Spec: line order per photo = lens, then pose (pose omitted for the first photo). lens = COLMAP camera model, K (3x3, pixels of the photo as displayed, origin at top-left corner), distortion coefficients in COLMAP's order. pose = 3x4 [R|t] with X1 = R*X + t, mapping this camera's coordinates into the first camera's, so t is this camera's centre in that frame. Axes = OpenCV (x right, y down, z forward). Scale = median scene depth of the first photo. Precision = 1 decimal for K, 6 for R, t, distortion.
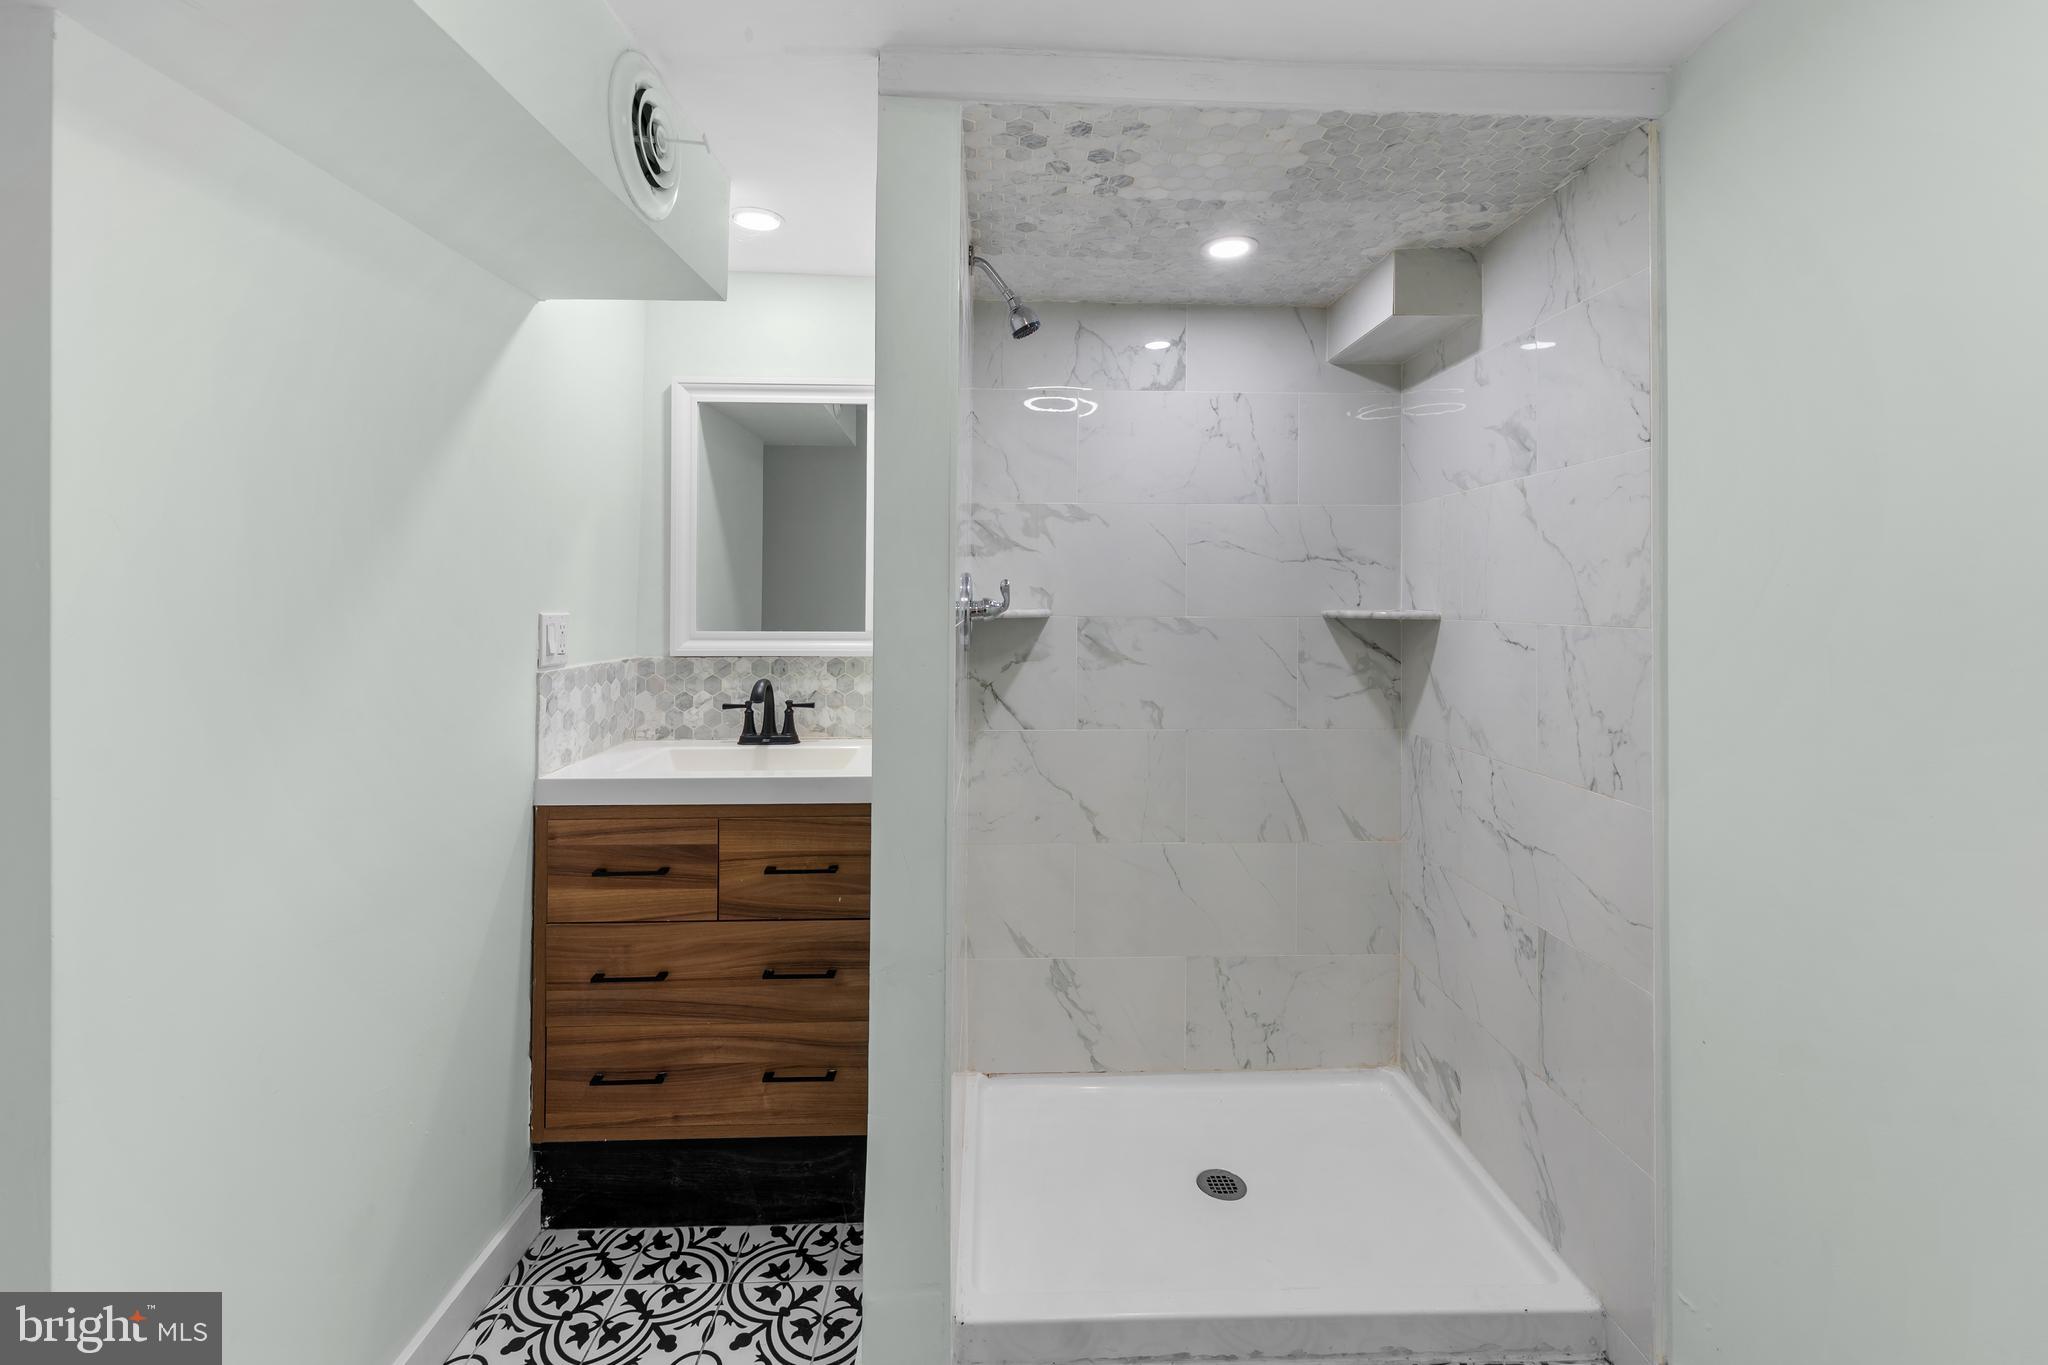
lens RADIAL K [[841.4, 0, 1023.2], [0, 841.4, 648.5], [0, 0, 1]] dist [0.001696, -0.003849]
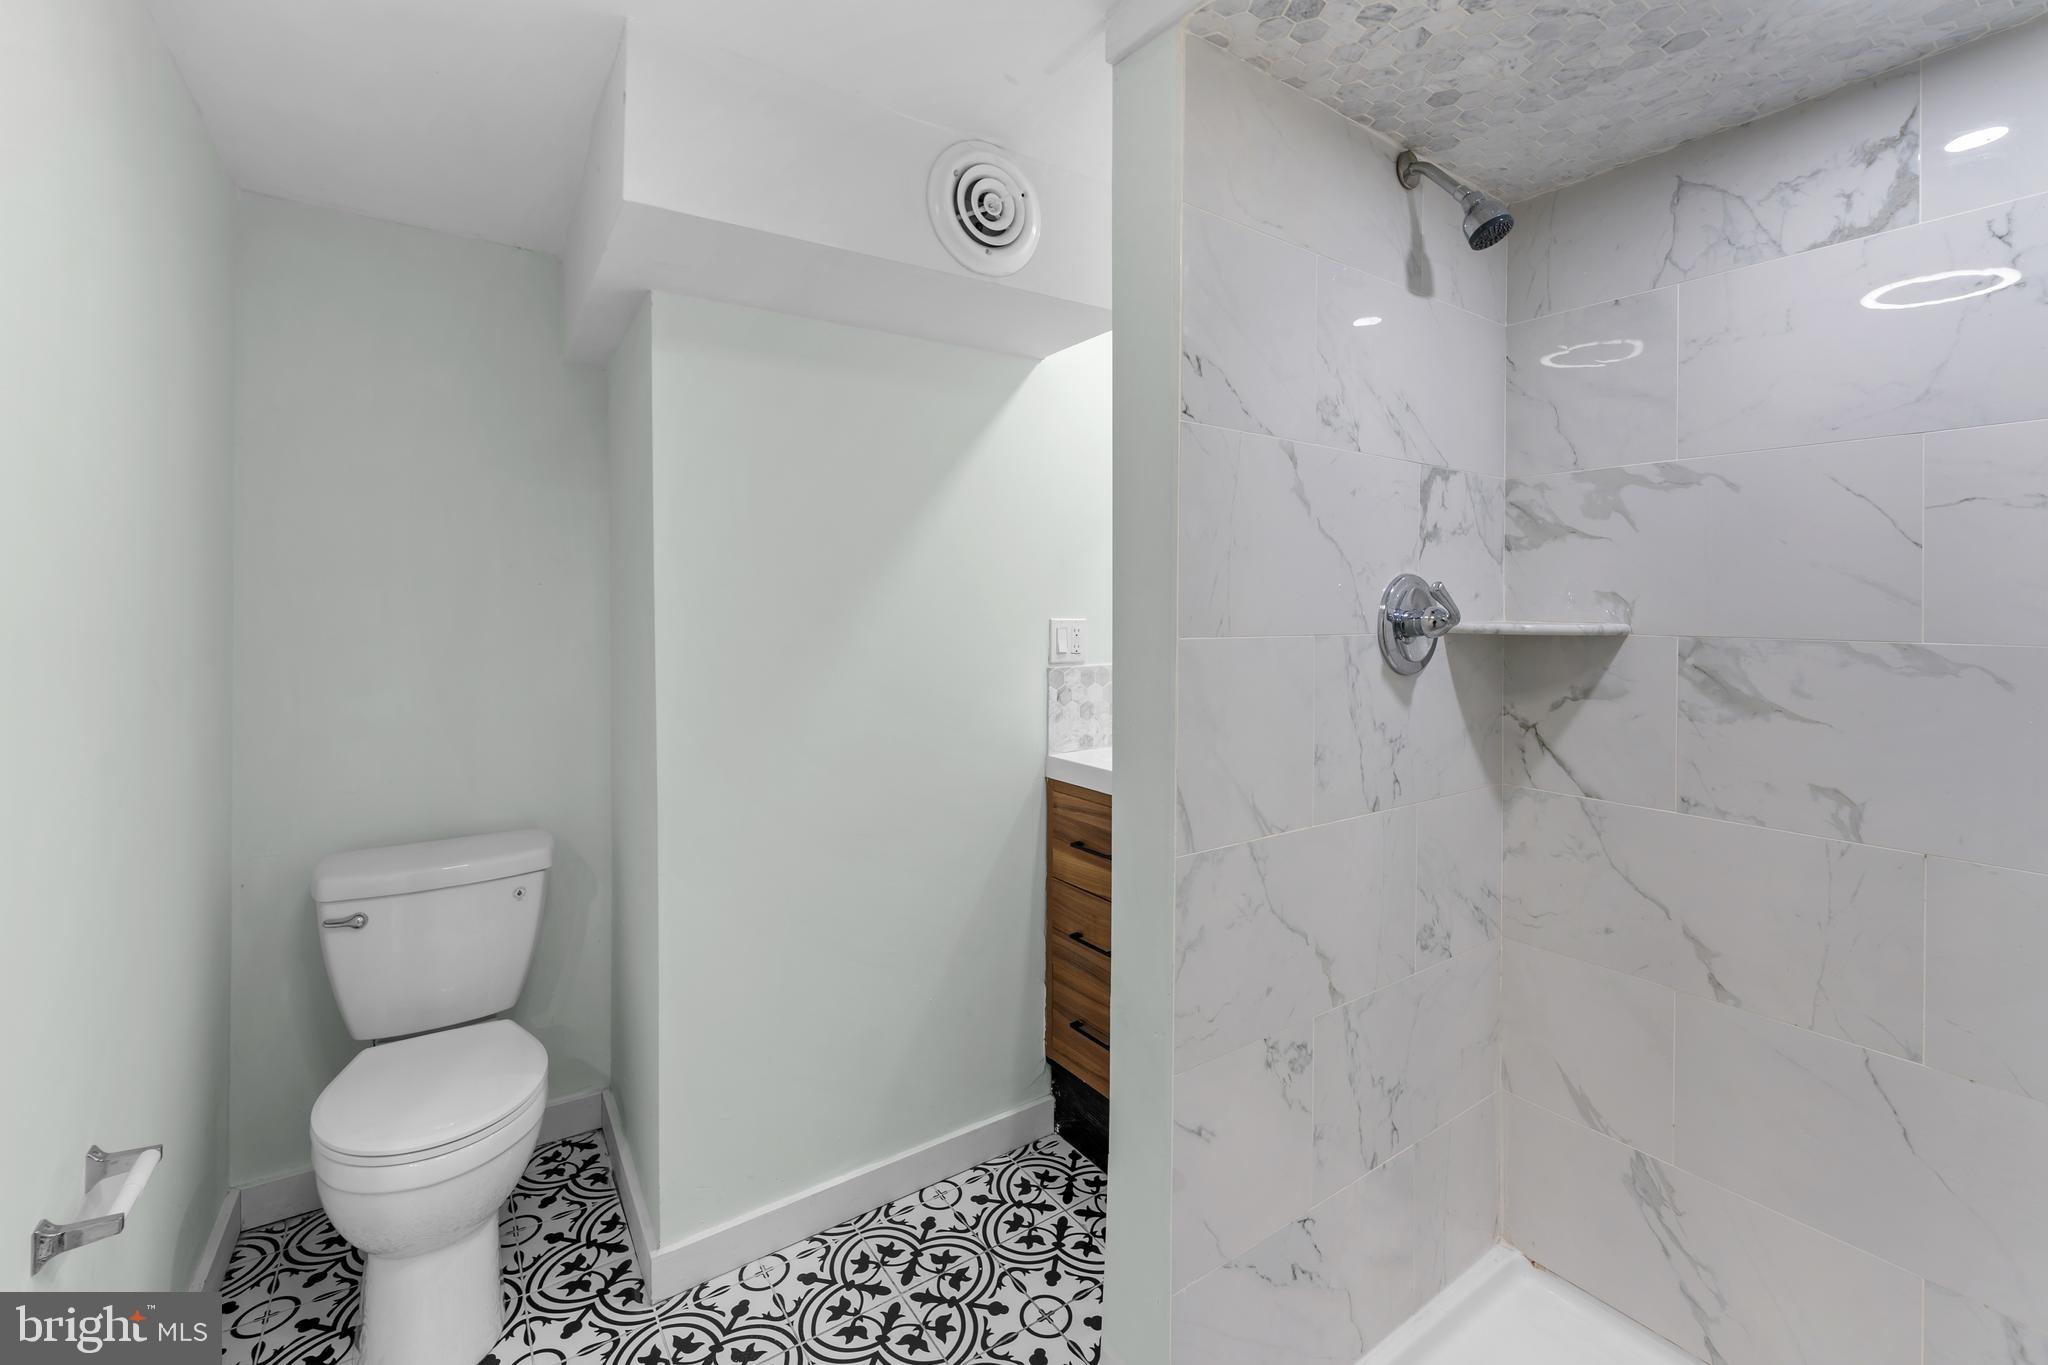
lens RADIAL K [[841.4, 0, 1023.2], [0, 841.4, 648.5], [0, 0, 1]] dist [0.001696, -0.003849]
pose [[0.560012, 0.042862, -0.827375, 0.329012], [-0.052475, 0.998491, 0.016209, -0.013404], [0.826821, 0.034340, 0.561416, 0.237866]]
